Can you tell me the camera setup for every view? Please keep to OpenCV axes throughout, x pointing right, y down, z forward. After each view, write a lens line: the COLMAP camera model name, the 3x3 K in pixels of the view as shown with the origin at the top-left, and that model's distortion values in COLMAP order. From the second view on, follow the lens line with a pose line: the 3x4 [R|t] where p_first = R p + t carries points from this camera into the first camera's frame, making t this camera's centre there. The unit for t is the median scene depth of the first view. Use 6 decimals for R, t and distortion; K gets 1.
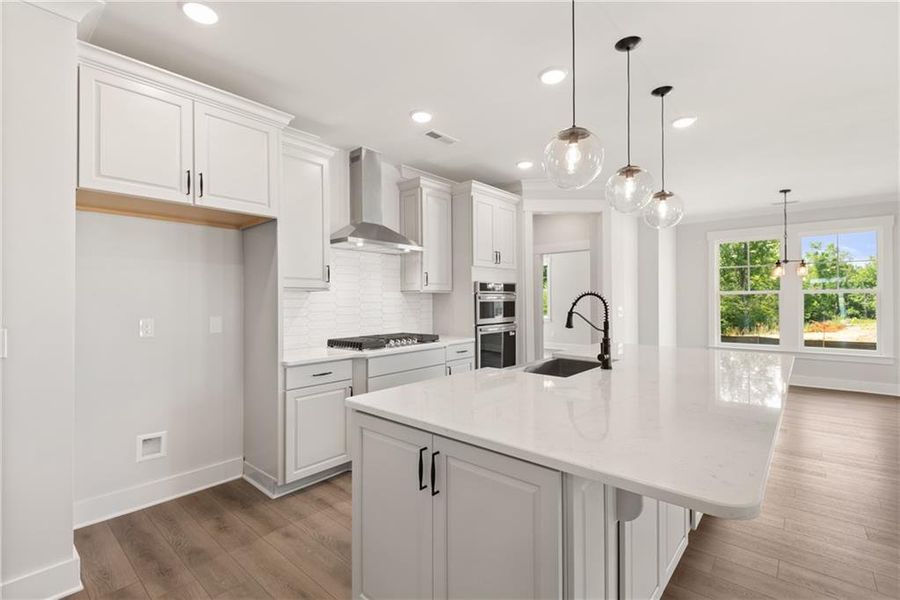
lens RADIAL K [[407.0, 0, 450.5], [0, 407.0, 297.7], [0, 0, 1]] dist [0.030348, -0.021220]
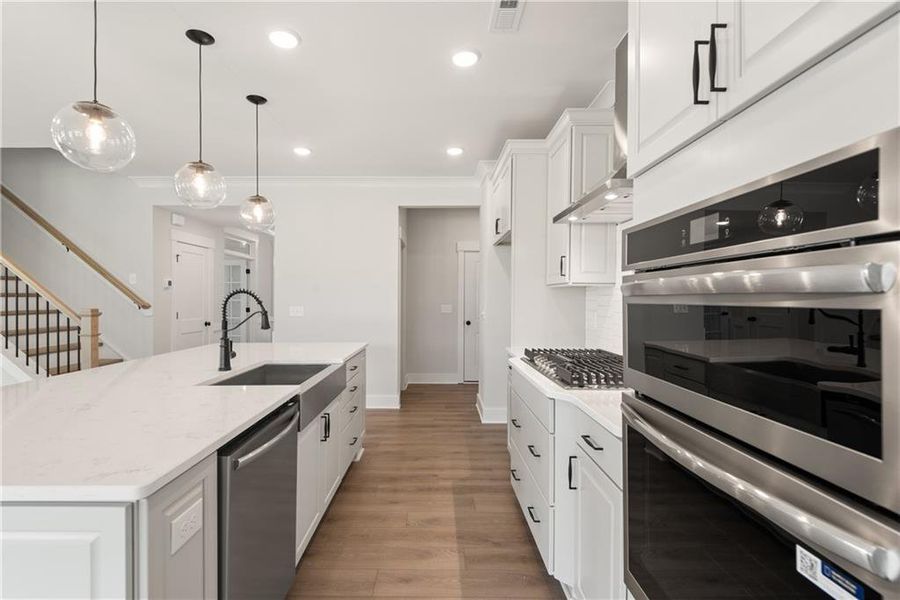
lens RADIAL K [[413.9, 0, 437.3], [0, 413.9, 300.7], [0, 0, 1]] dist [-0.000279, -0.000202]
pose [[-0.756424, 0.008099, -0.654032, 0.361248], [0.007194, 0.999966, 0.004063, 0.006158], [0.654042, -0.001632, -0.756456, 1.167385]]
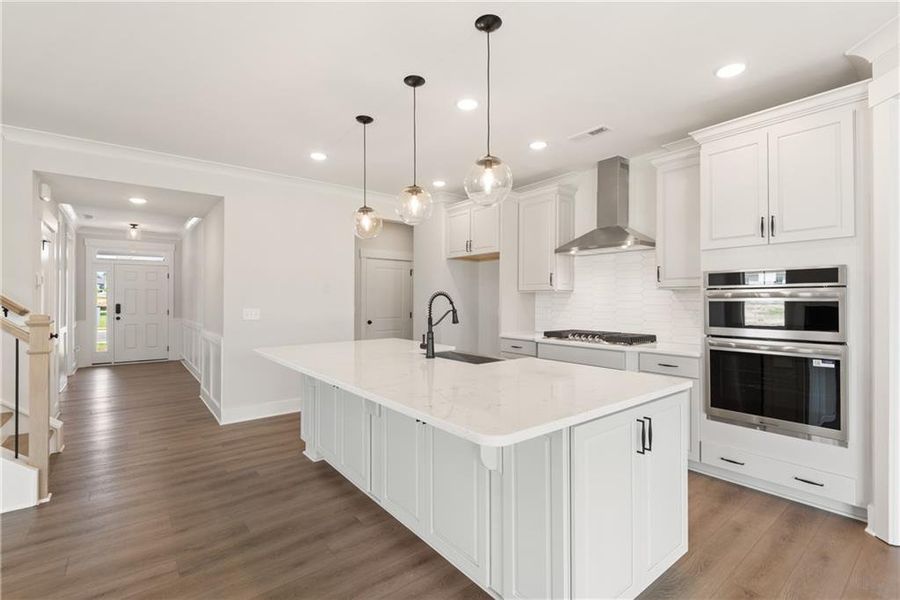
lens RADIAL K [[407.0, 0, 450.5], [0, 407.0, 297.7], [0, 0, 1]] dist [0.030348, -0.021220]
pose [[-0.181652, -0.001591, -0.983362, 0.859808], [0.008488, 0.999959, -0.003186, 0.002338], [0.983326, -0.008925, -0.181631, 0.723350]]
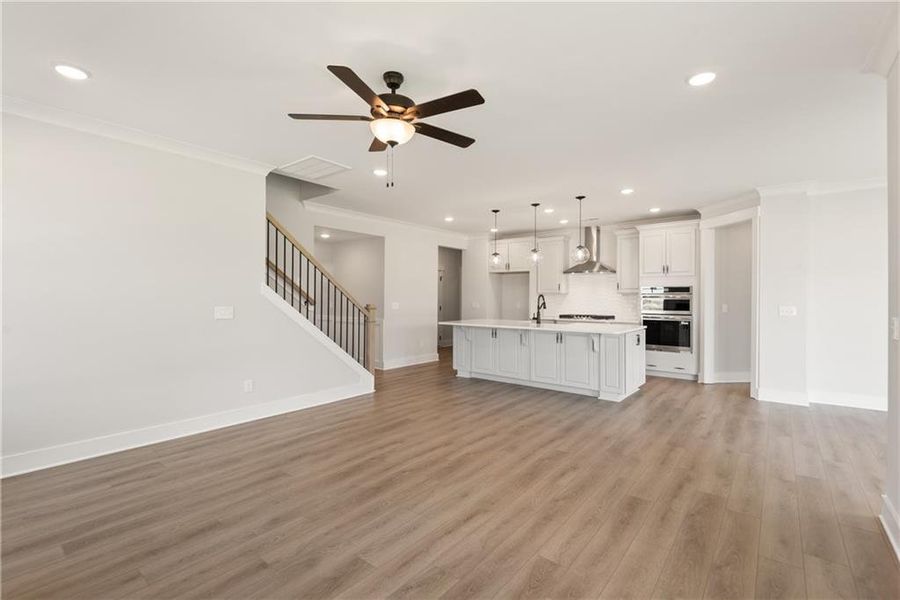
lens RADIAL K [[407.0, 0, 450.5], [0, 407.0, 297.7], [0, 0, 1]] dist [0.030348, -0.021220]
pose [[0.039245, 0.004116, -0.999221, 1.716562], [0.002543, 0.999988, 0.004219, -0.005516], [0.999226, -0.002707, 0.039234, 0.184845]]
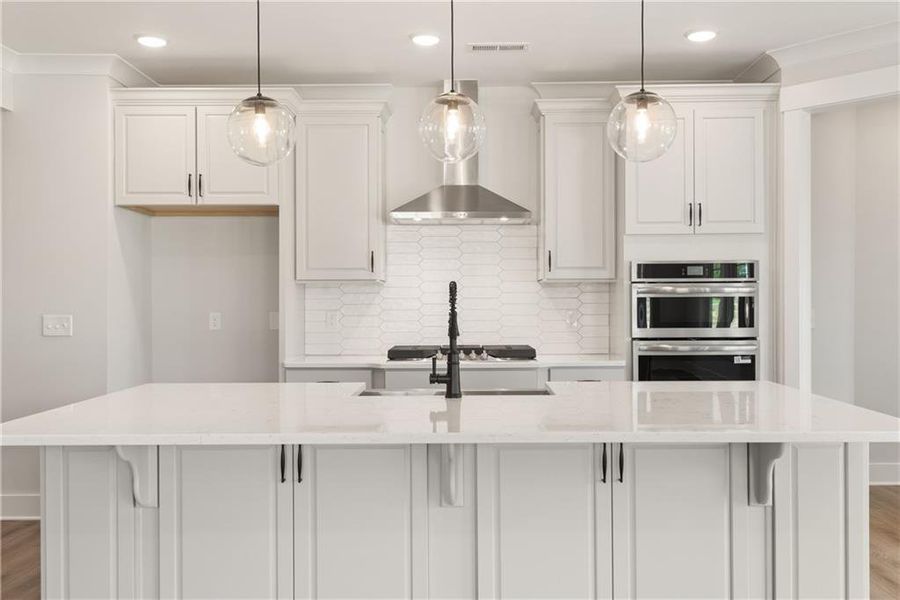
lens RADIAL K [[775.4, 0, 459.6], [0, 775.4, 303.8], [0, 0, 1]] dist [0.013001, 0.004048]
pose [[0.655292, 0.006956, -0.755343, 0.748511], [0.006027, 0.999878, 0.014437, 0.001856], [0.755351, -0.014013, 0.655170, 0.111268]]
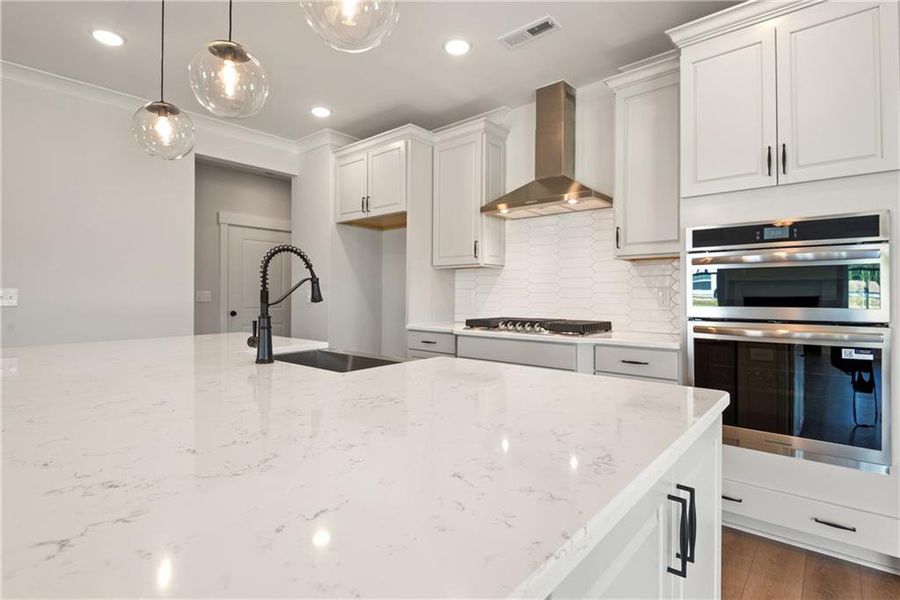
lens RADIAL K [[447.4, 0, 451.4], [0, 447.4, 293.9], [0, 0, 1]] dist [0.003441, -0.000357]
pose [[0.006318, 0.005015, -0.999967, 0.621436], [0.007364, 0.999960, 0.005061, 0.034864], [0.999953, -0.007396, 0.006281, 0.736512]]
